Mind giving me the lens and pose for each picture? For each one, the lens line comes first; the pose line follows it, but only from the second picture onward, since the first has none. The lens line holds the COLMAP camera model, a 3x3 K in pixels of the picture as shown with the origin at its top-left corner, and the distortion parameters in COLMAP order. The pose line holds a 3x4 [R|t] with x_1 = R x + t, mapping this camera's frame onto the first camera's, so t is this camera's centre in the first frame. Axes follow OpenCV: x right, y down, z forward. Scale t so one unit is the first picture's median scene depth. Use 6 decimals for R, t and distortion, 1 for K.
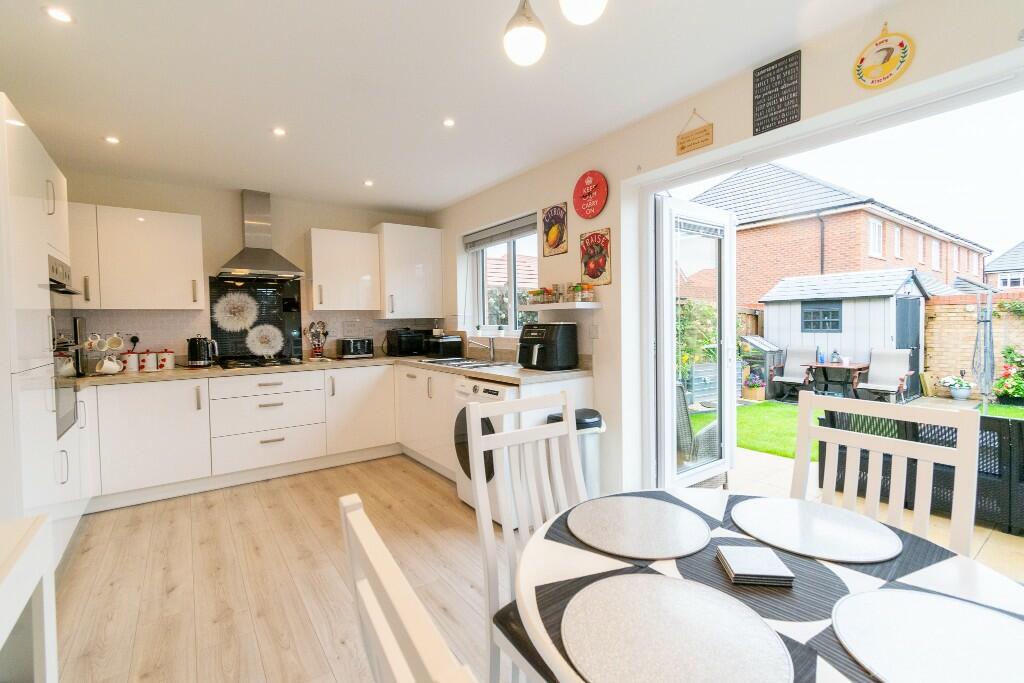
lens RADIAL K [[453.2, 0, 513.1], [0, 453.2, 337.8], [0, 0, 1]] dist [-0.001130, 0.000532]
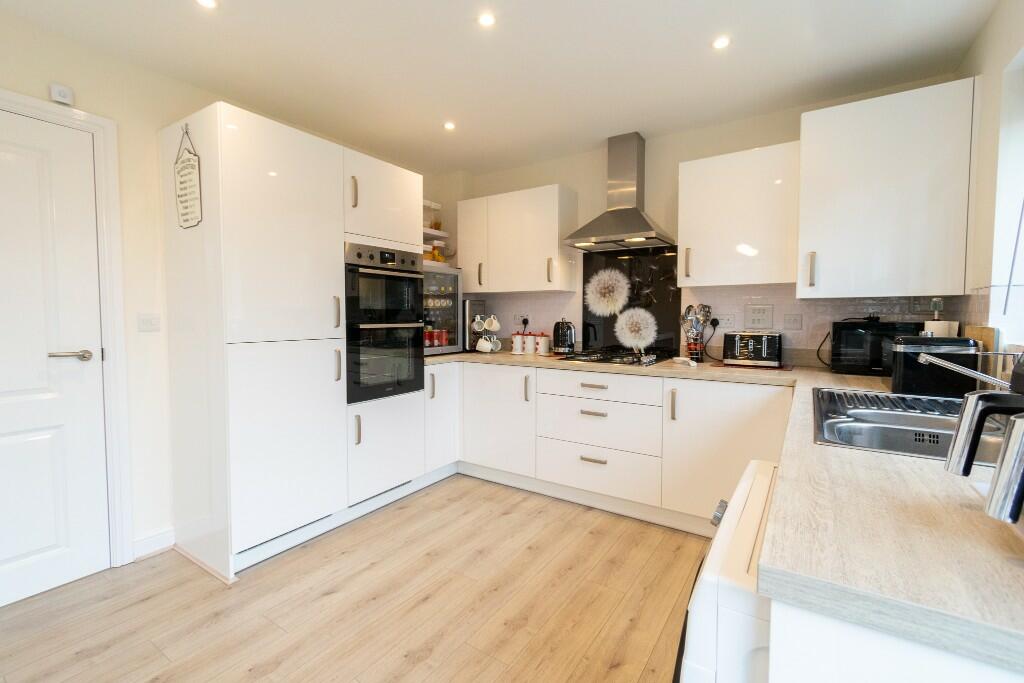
lens RADIAL K [[453.2, 0, 513.4], [0, 453.2, 336.7], [0, 0, 1]] dist [-0.001130, 0.000532]
pose [[0.353218, 0.062789, -0.933432, 0.110174], [-0.039747, 0.997852, 0.052082, -0.013164], [0.934696, 0.018705, 0.354954, 0.556163]]
